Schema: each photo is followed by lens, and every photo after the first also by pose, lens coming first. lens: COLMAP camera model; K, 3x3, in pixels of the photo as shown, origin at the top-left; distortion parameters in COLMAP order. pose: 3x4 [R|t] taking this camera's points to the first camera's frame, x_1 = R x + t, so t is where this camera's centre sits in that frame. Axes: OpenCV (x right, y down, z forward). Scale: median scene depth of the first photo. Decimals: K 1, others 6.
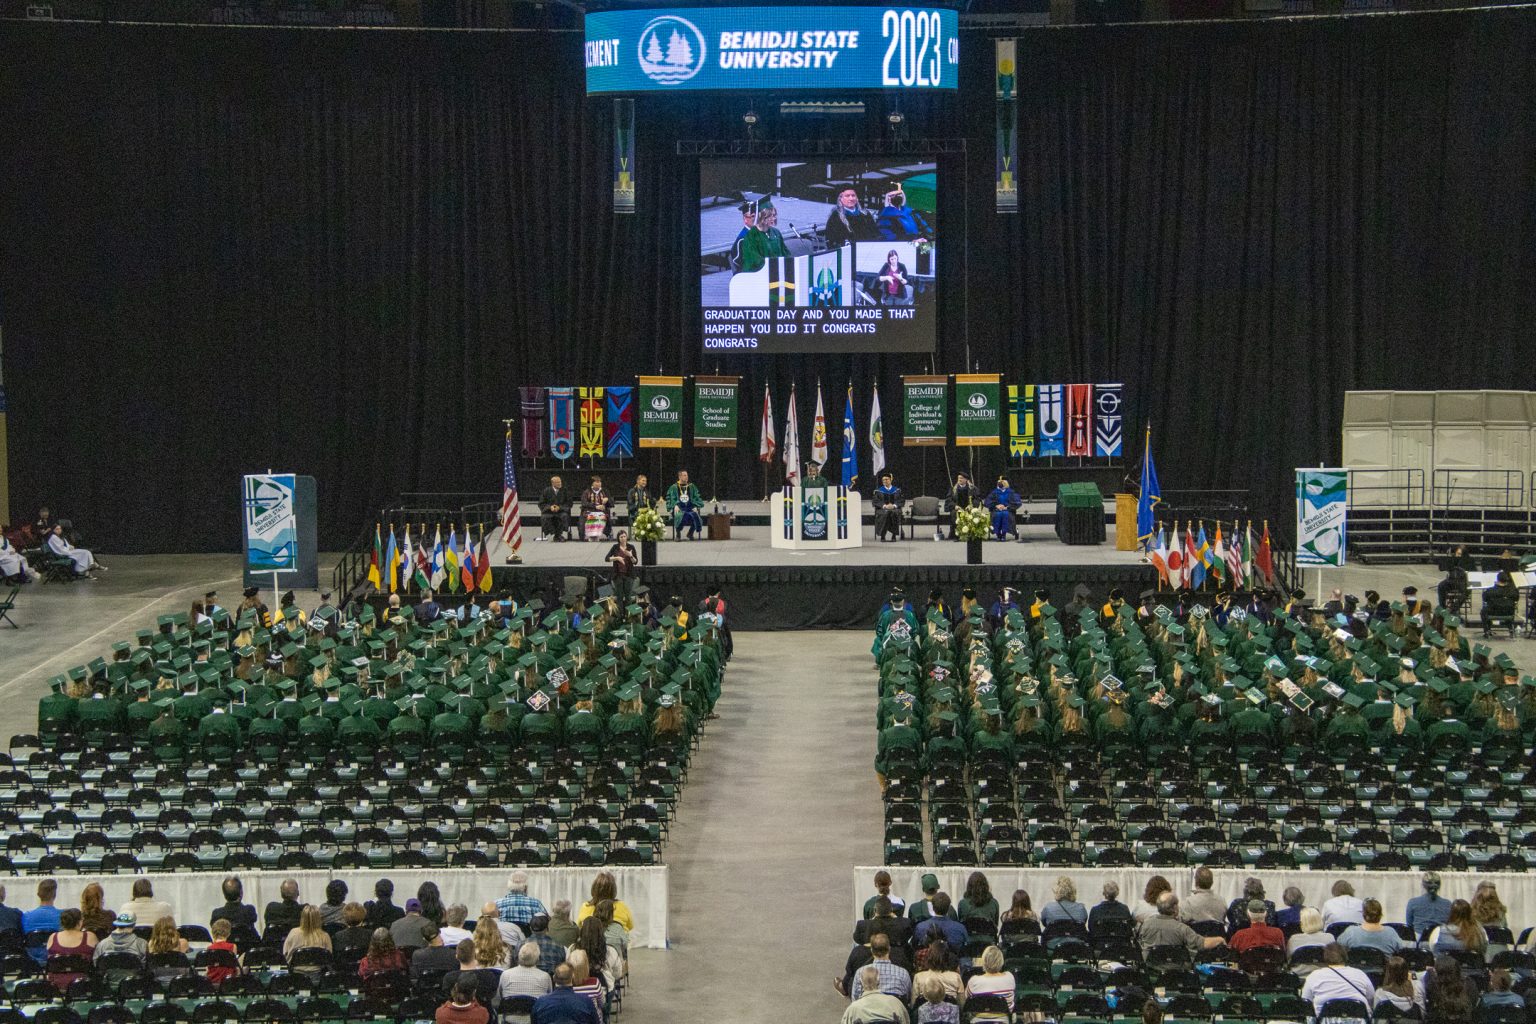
lens RADIAL K [[1430.9, 0, 768.0], [0, 1430.9, 512.0], [0, 0, 1]] dist [-0.001689, -0.148267]
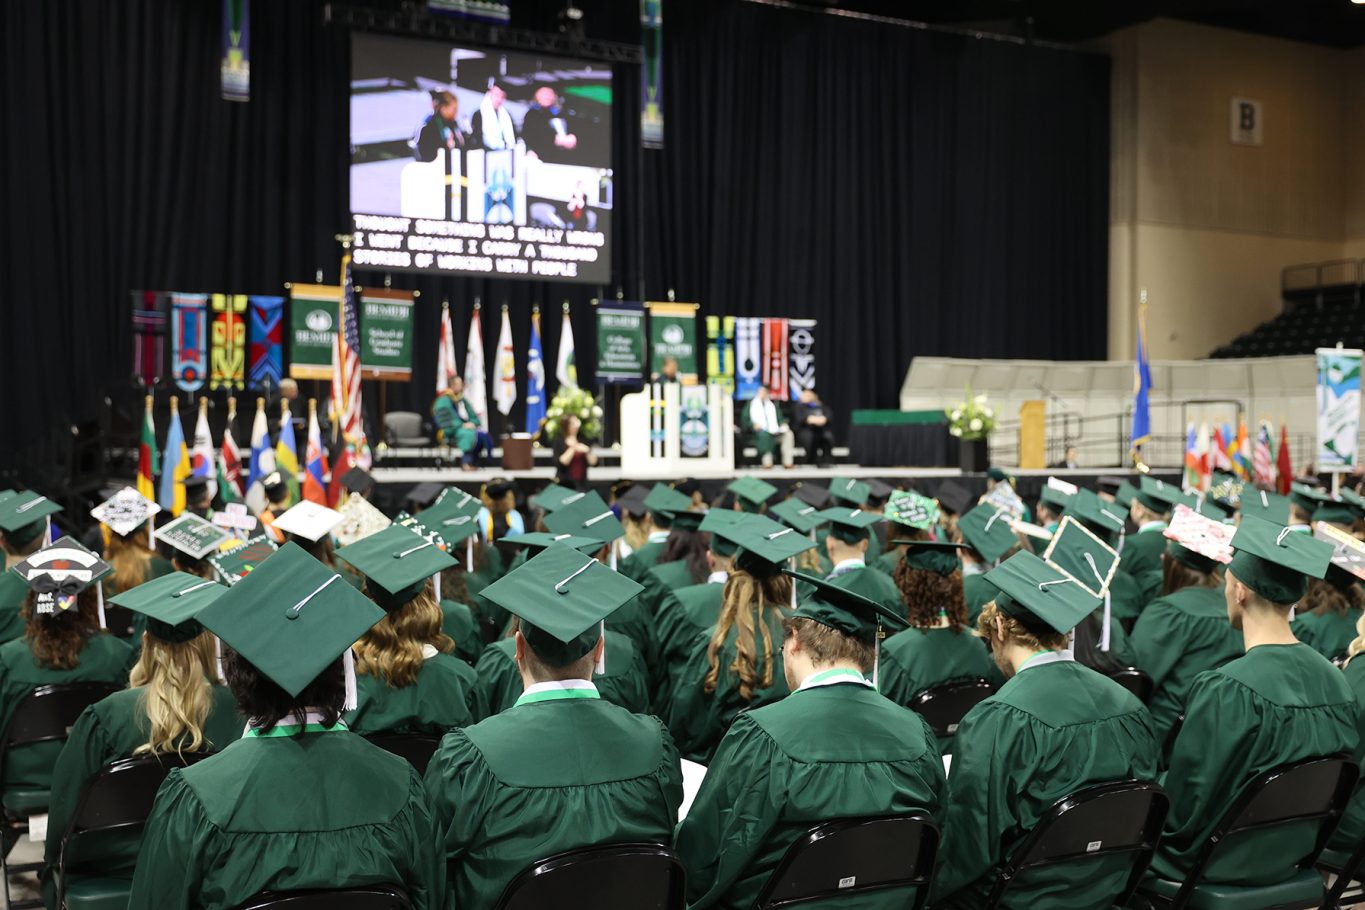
lens RADIAL K [[1271.6, 0, 682.5], [0, 1271.6, 455.0], [0, 0, 1]] dist [-0.001689, -0.148267]
pose [[0.926227, -0.007545, 0.376892, -0.147754], [0.025404, 0.998776, -0.042438, 0.030707], [-0.376110, 0.048881, 0.925285, 0.273843]]
